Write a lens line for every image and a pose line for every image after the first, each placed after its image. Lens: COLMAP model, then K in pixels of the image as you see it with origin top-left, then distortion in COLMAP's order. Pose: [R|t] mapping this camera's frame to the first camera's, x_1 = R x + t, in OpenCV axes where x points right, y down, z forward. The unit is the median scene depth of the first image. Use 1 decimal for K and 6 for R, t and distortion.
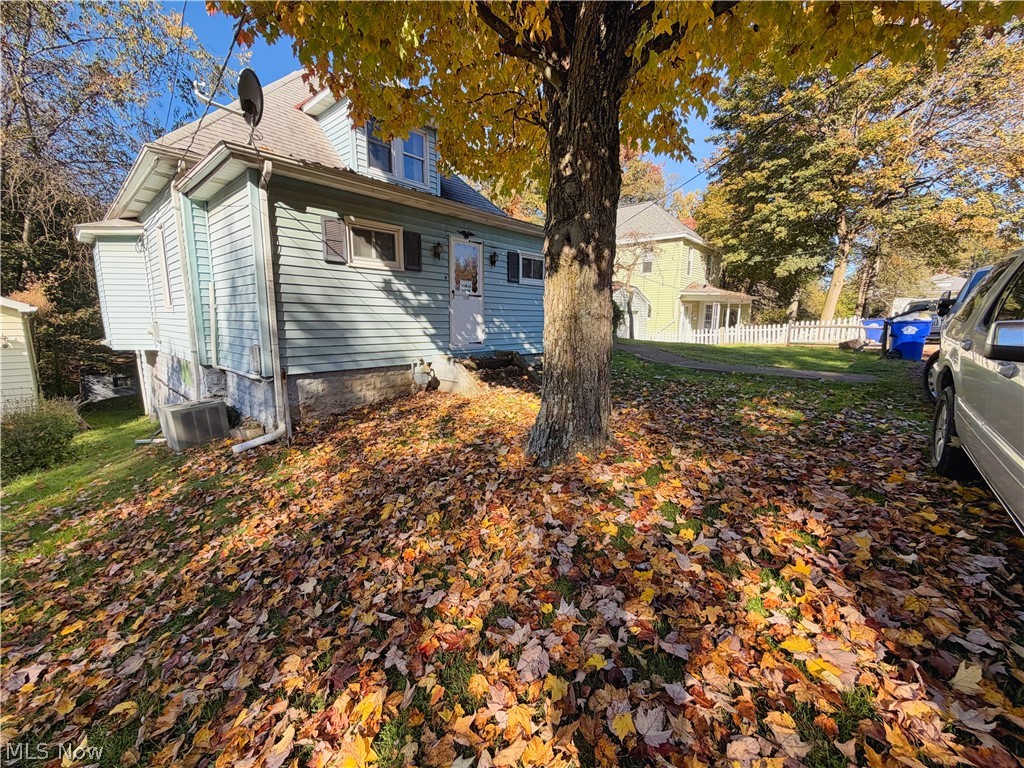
lens RADIAL K [[417.5, 0, 509.5], [0, 417.5, 386.1], [0, 0, 1]] dist [0.000145, 0.000064]
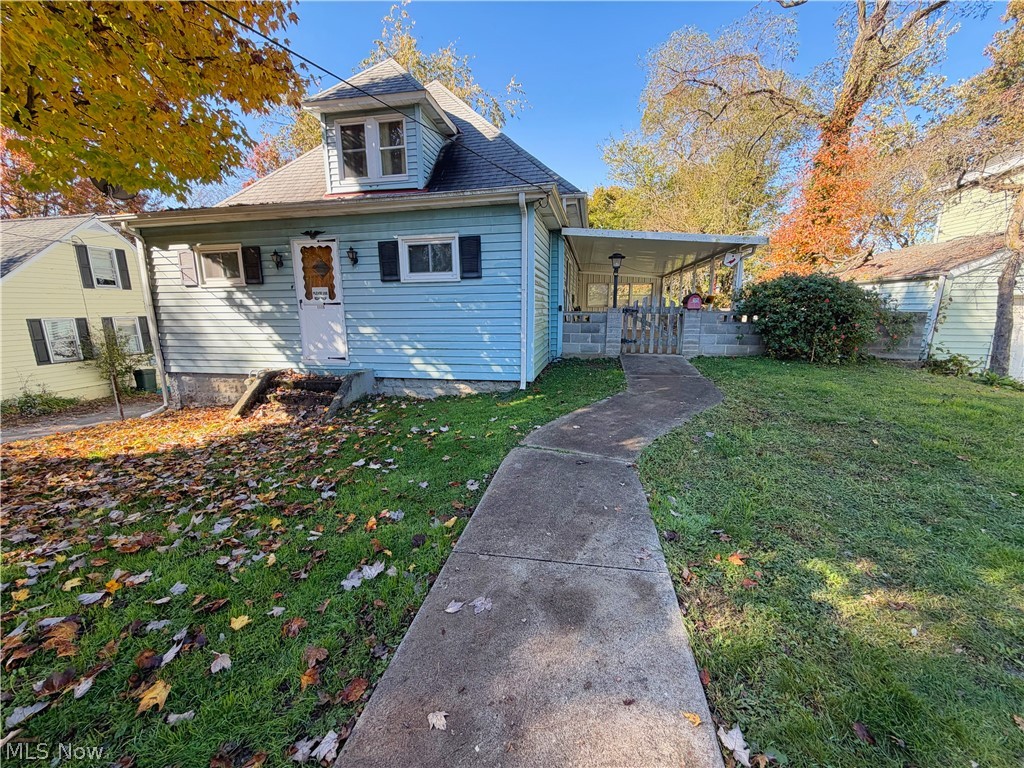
lens RADIAL K [[417.5, 0, 522.7], [0, 417.5, 390.6], [0, 0, 1]] dist [0.000145, 0.000064]
pose [[0.510249, 0.157204, -0.845537, 1.037881], [-0.120212, 0.986537, 0.110876, -0.216411], [0.851584, 0.045070, 0.522277, 1.062898]]
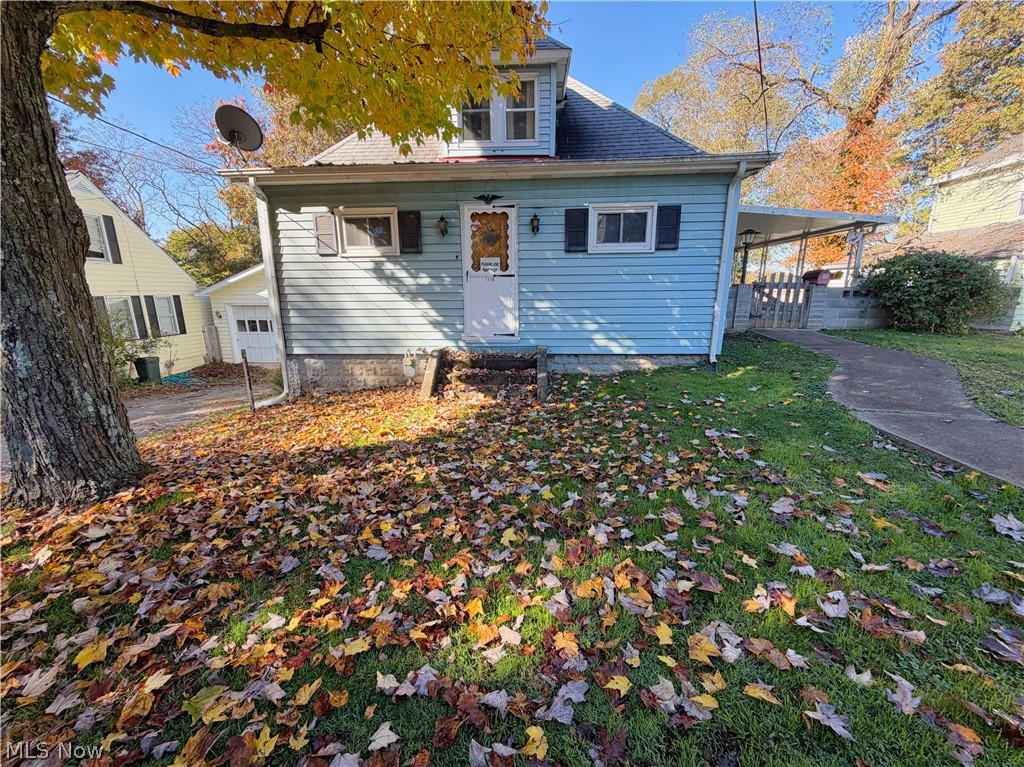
lens RADIAL K [[417.5, 0, 513.6], [0, 417.5, 392.4], [0, 0, 1]] dist [0.000145, 0.000064]
pose [[0.629806, 0.170451, -0.757820, 0.683077], [-0.108556, 0.985366, 0.131413, -0.122033], [0.769129, -0.000498, 0.639093, 0.597408]]
